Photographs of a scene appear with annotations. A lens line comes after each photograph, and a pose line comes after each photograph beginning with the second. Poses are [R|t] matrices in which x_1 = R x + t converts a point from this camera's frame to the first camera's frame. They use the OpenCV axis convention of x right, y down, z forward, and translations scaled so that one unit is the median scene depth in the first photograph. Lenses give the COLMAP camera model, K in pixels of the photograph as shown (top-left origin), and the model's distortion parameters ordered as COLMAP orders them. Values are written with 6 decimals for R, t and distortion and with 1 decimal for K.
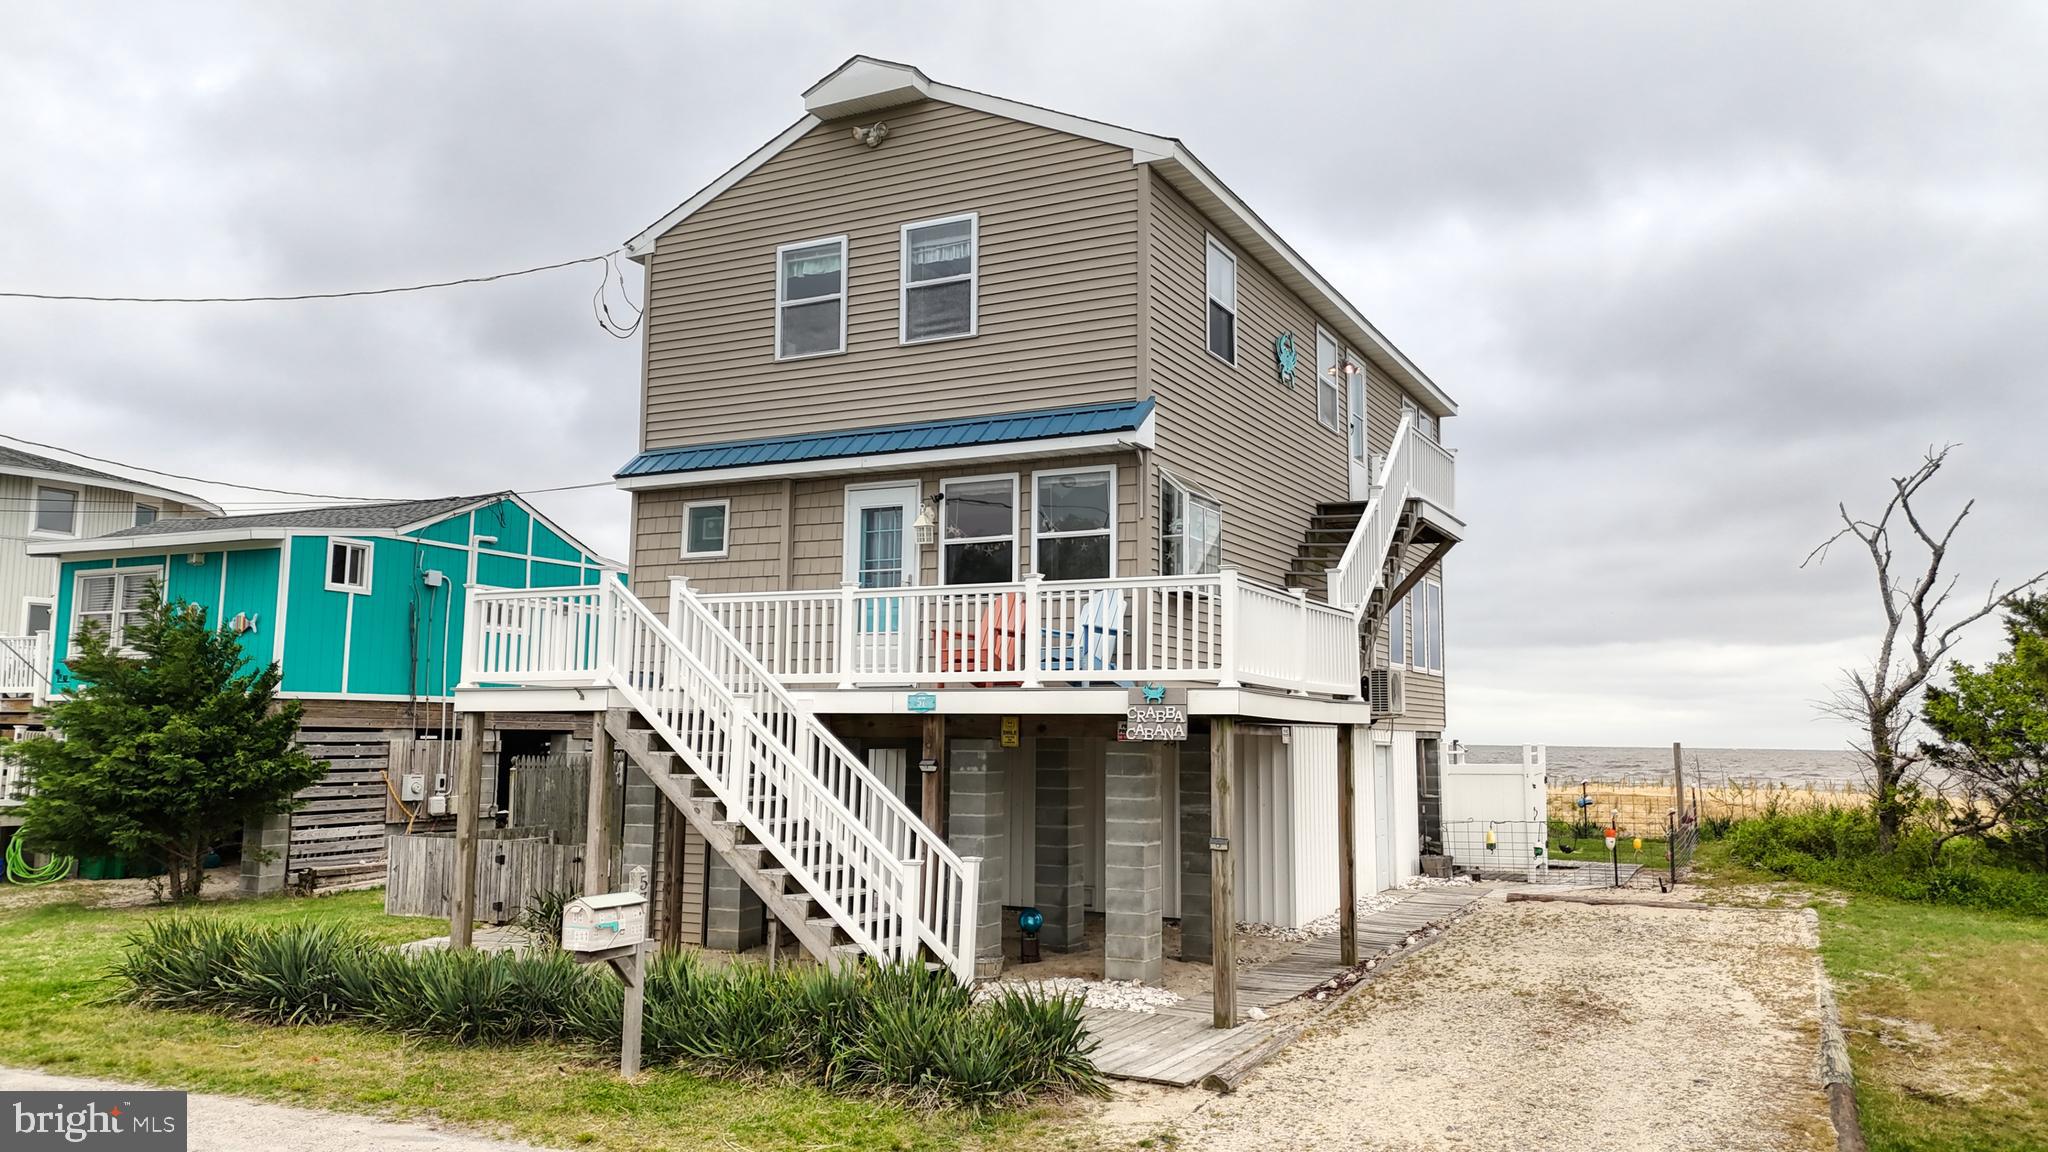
lens RADIAL K [[1498.6, 0, 1024.0], [0, 1498.6, 576.0], [0, 0, 1]] dist [0.071401, -0.071767]
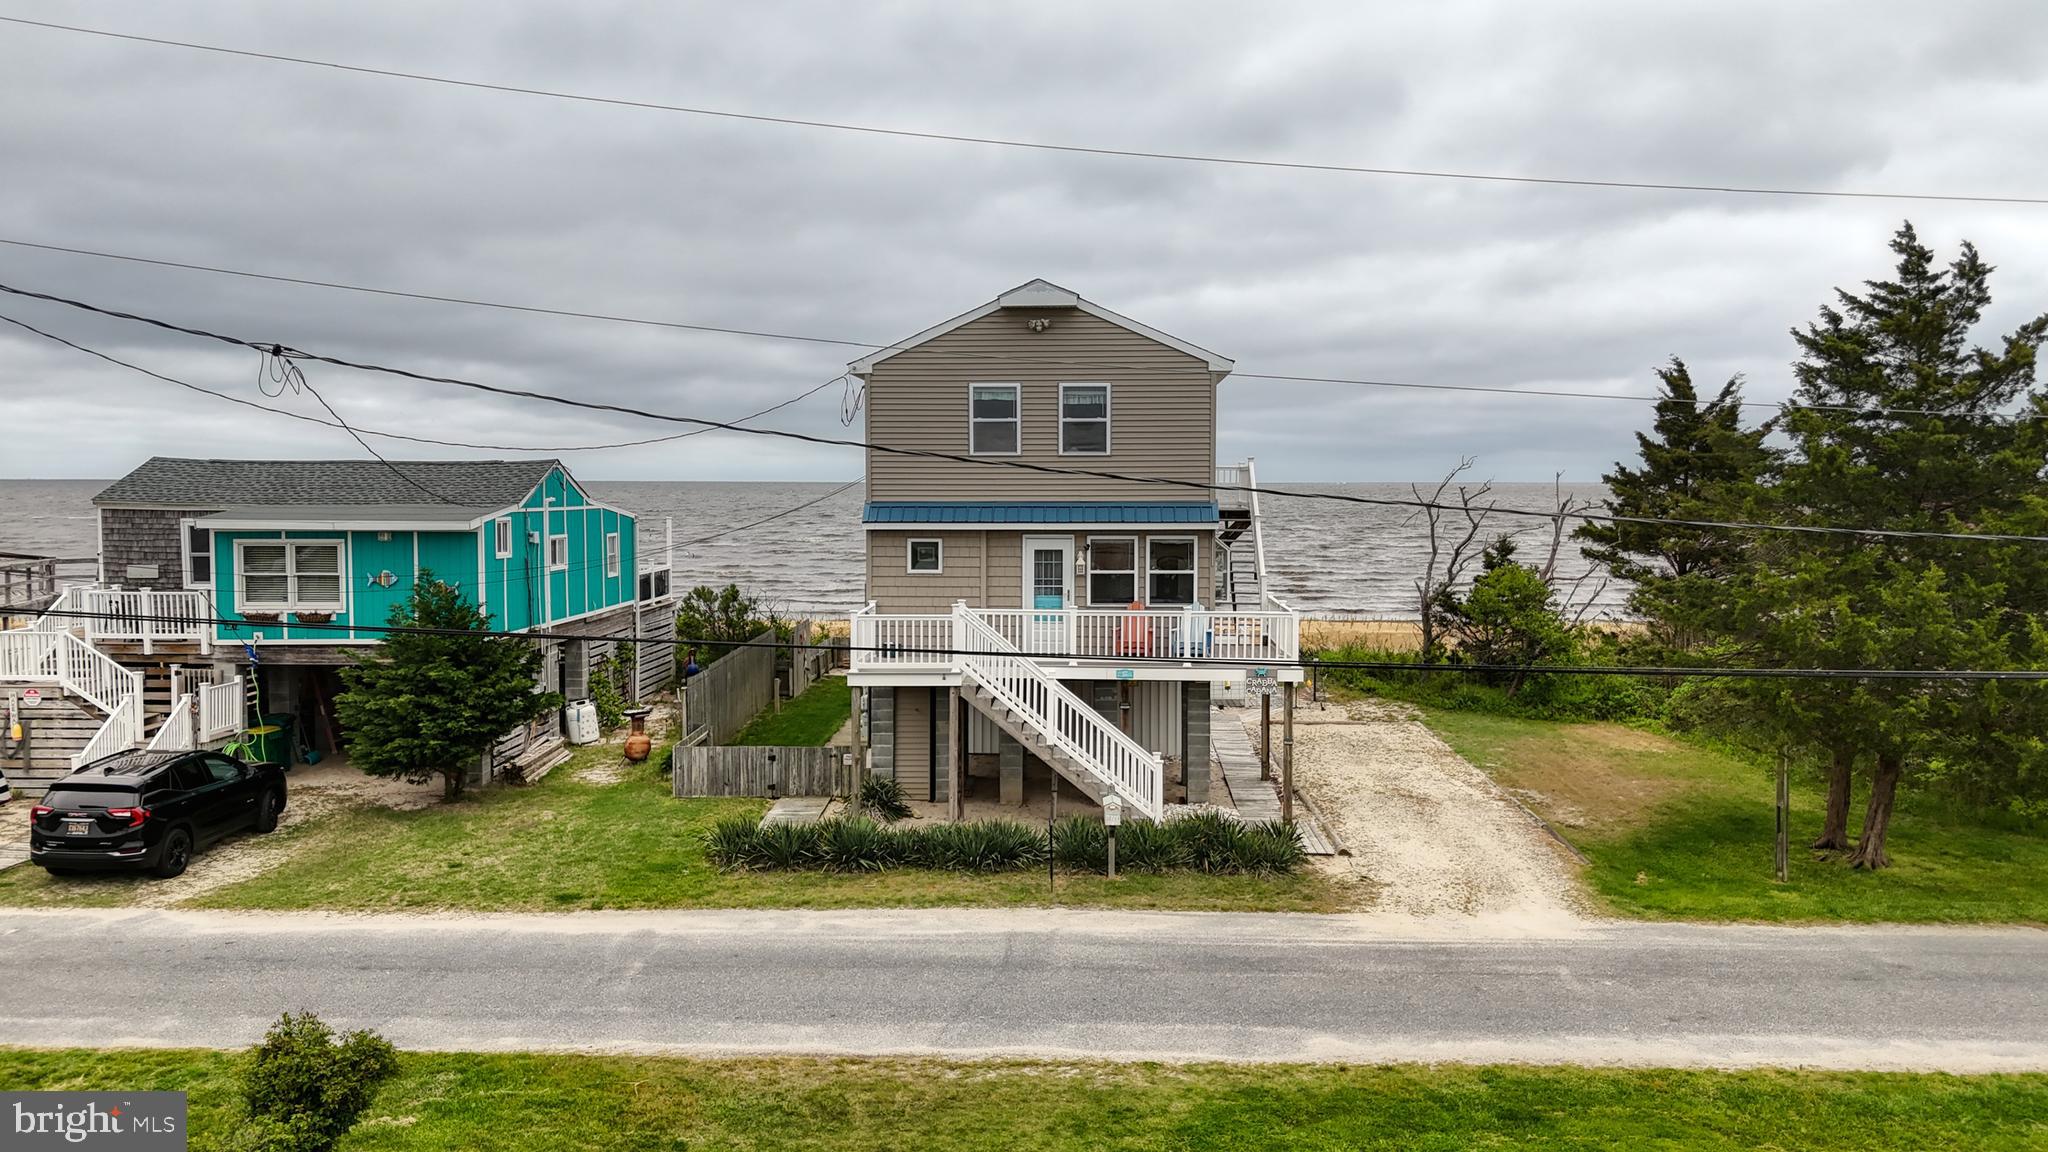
lens RADIAL K [[1498.6, 0, 1024.0], [0, 1498.6, 576.0], [0, 0, 1]] dist [0.071401, -0.071767]
pose [[0.905807, -0.035320, 0.422215, -0.834760], [-0.038079, 0.985700, 0.164152, -0.292757], [-0.421975, -0.164768, 0.891509, -0.524330]]
